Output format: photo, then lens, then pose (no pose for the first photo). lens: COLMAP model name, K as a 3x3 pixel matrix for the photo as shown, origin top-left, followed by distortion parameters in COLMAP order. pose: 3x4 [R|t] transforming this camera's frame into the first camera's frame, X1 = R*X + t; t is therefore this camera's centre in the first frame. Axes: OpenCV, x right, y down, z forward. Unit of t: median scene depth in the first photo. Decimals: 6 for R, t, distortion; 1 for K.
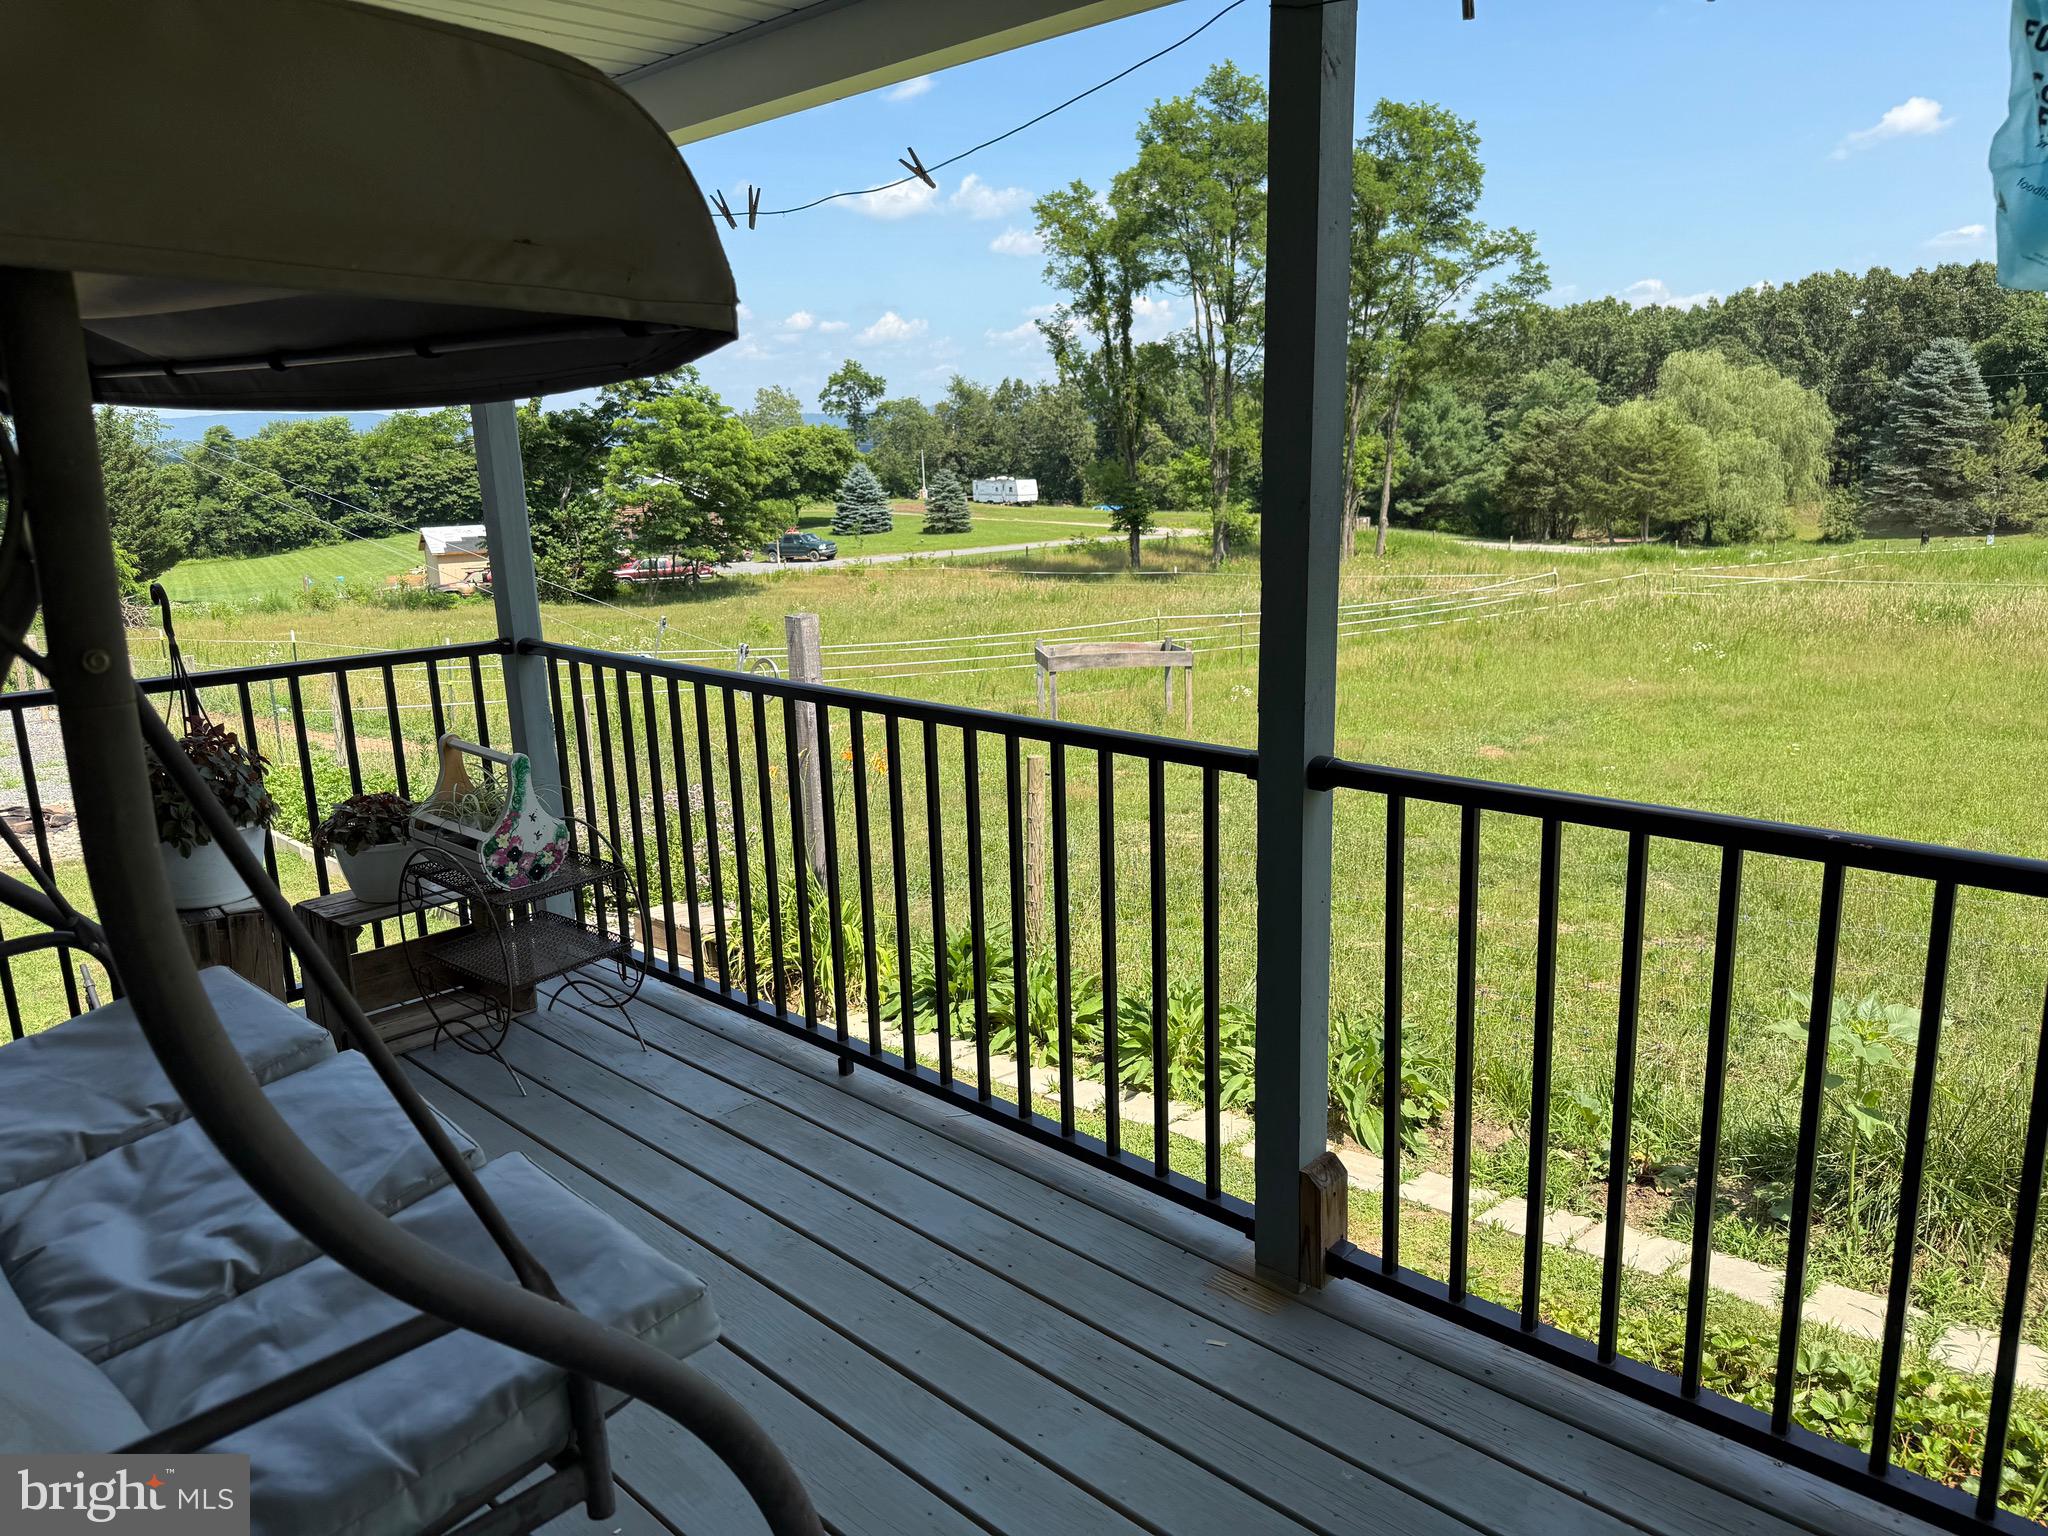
lens RADIAL K [[1440.1, 0, 1017.6], [0, 1440.1, 782.4], [0, 0, 1]] dist [0.040780, -0.058954]
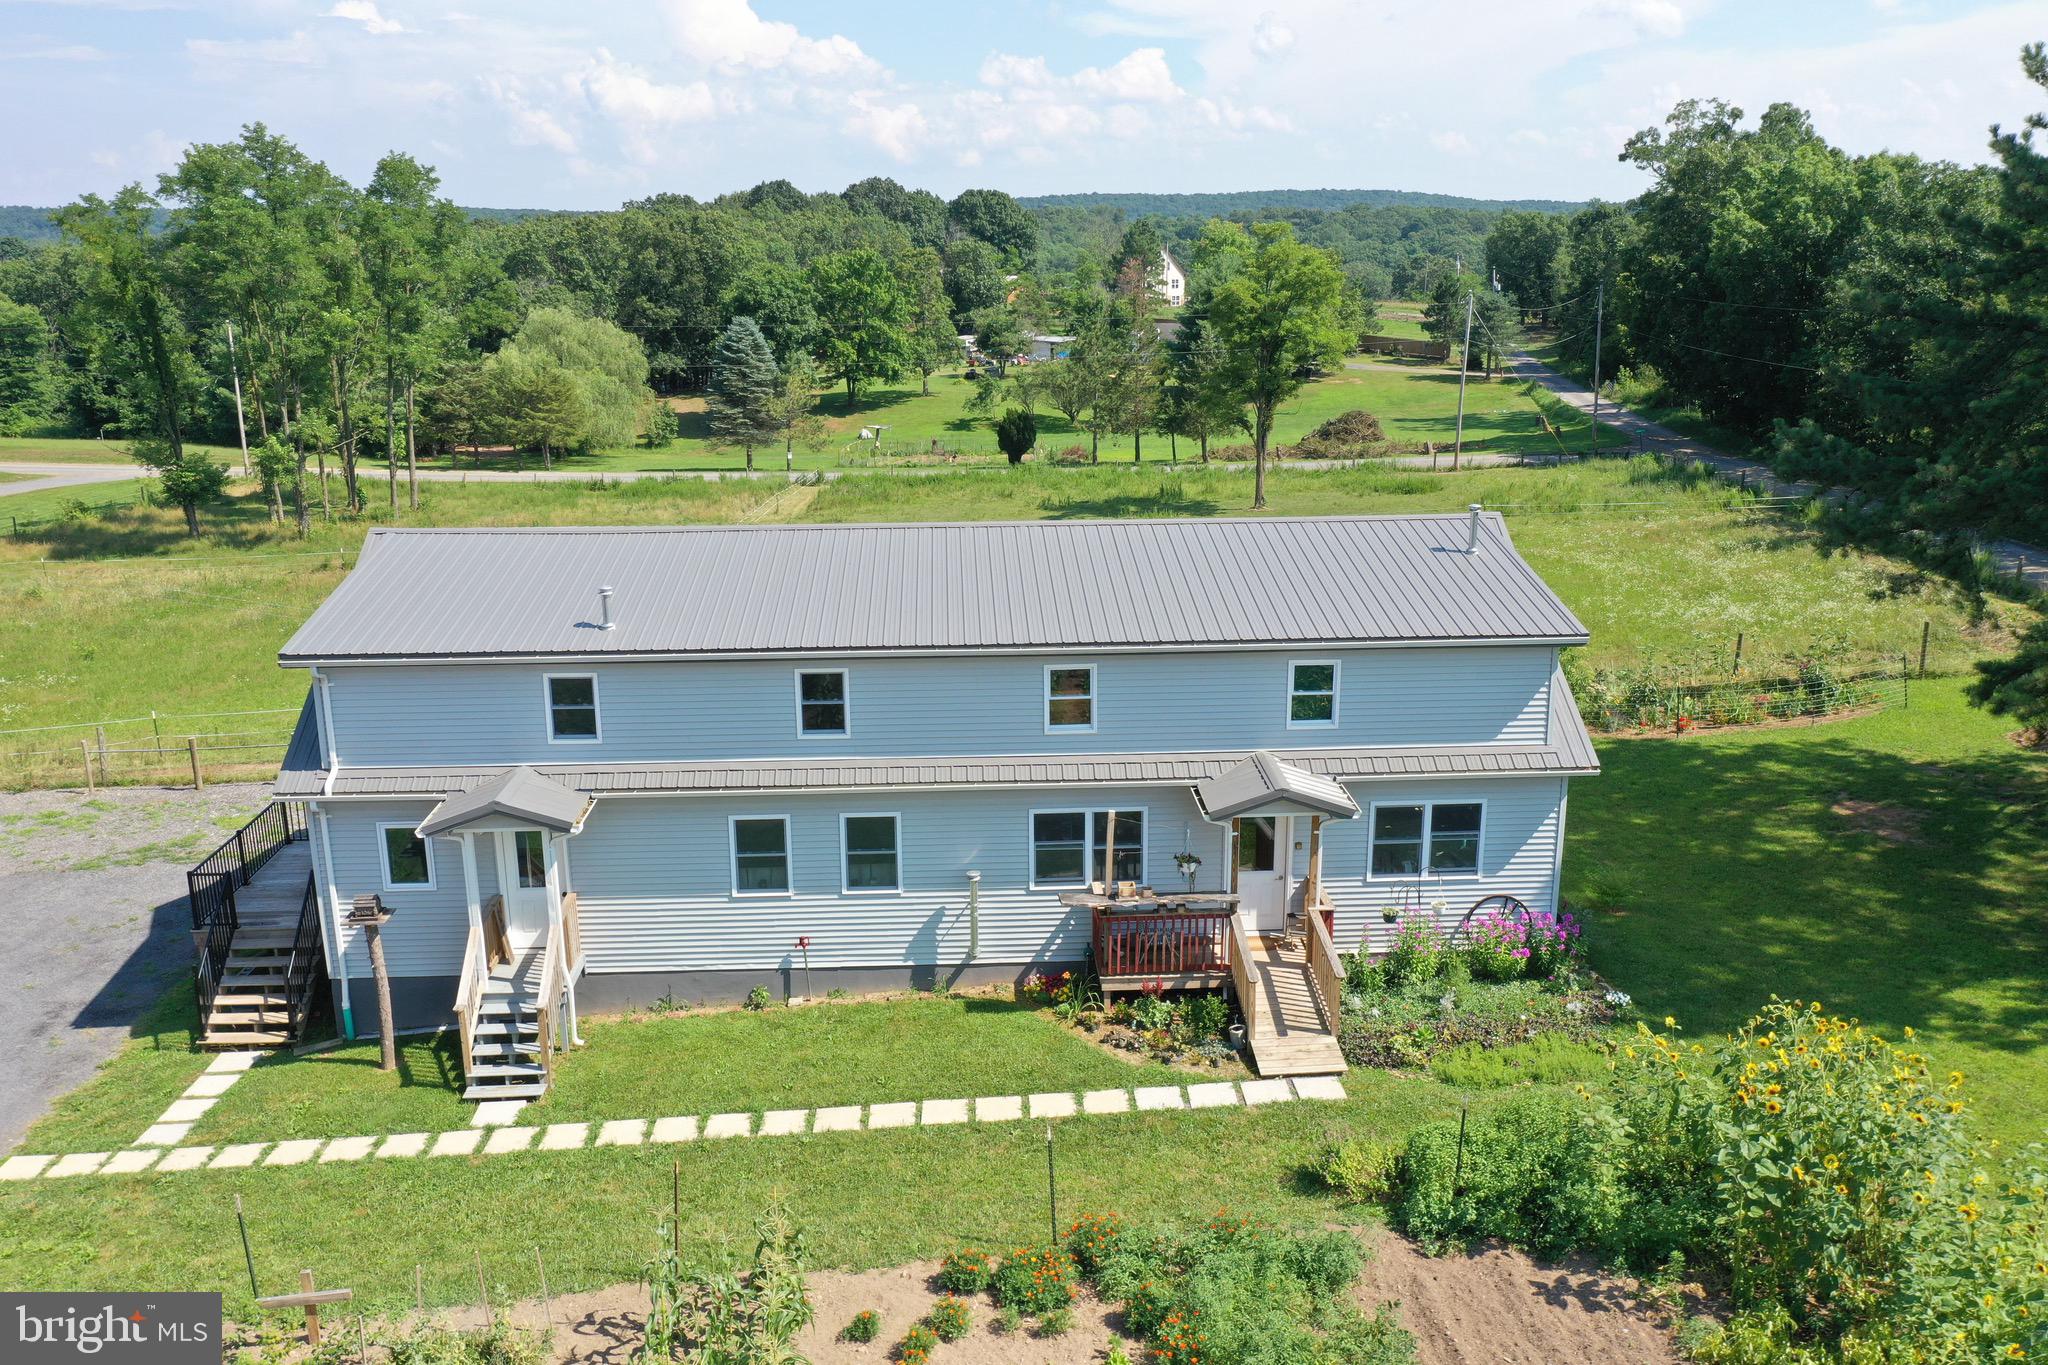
lens RADIAL K [[1606.1, 0, 1027.3], [0, 1606.1, 686.1], [0, 0, 1]] dist [-0.010229, 0.018164]
pose [[0.678021, -0.174451, 0.714041, -0.311908], [0.157137, 0.983371, 0.091043, -0.041204], [-0.718050, 0.050473, 0.694159, -0.244047]]
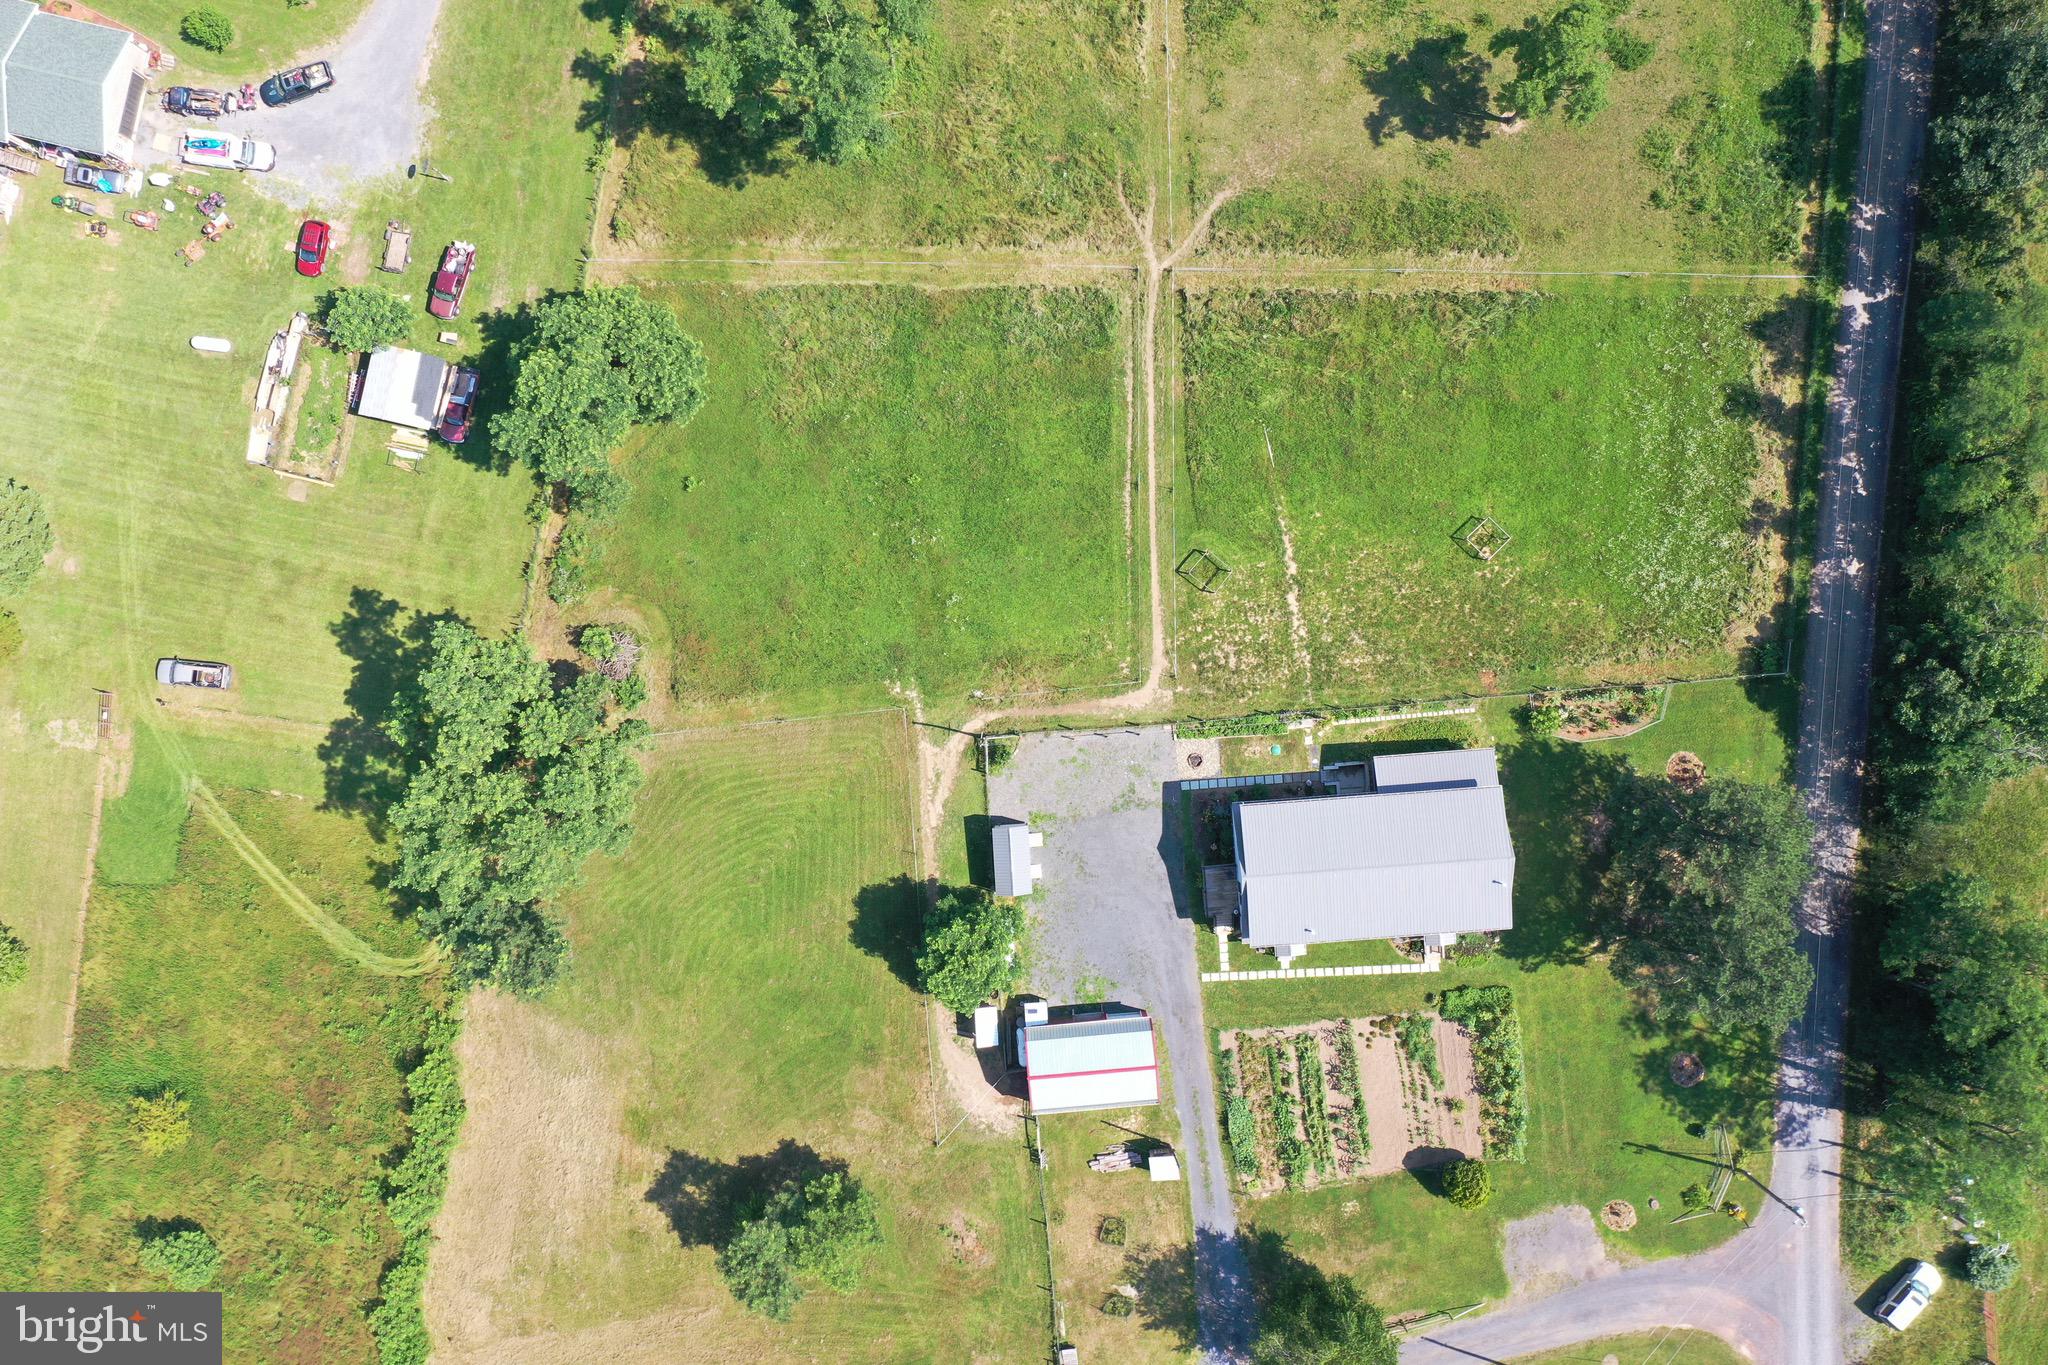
lens RADIAL K [[1606.1, 0, 1024.6], [0, 1606.1, 688.7], [0, 0, 1]] dist [-0.010229, 0.018164]
pose [[0.660581, -0.750388, 0.023462, -0.201821], [0.161392, 0.172458, 0.971705, -1.409209], [-0.733202, -0.638104, 0.235029, -0.012951]]
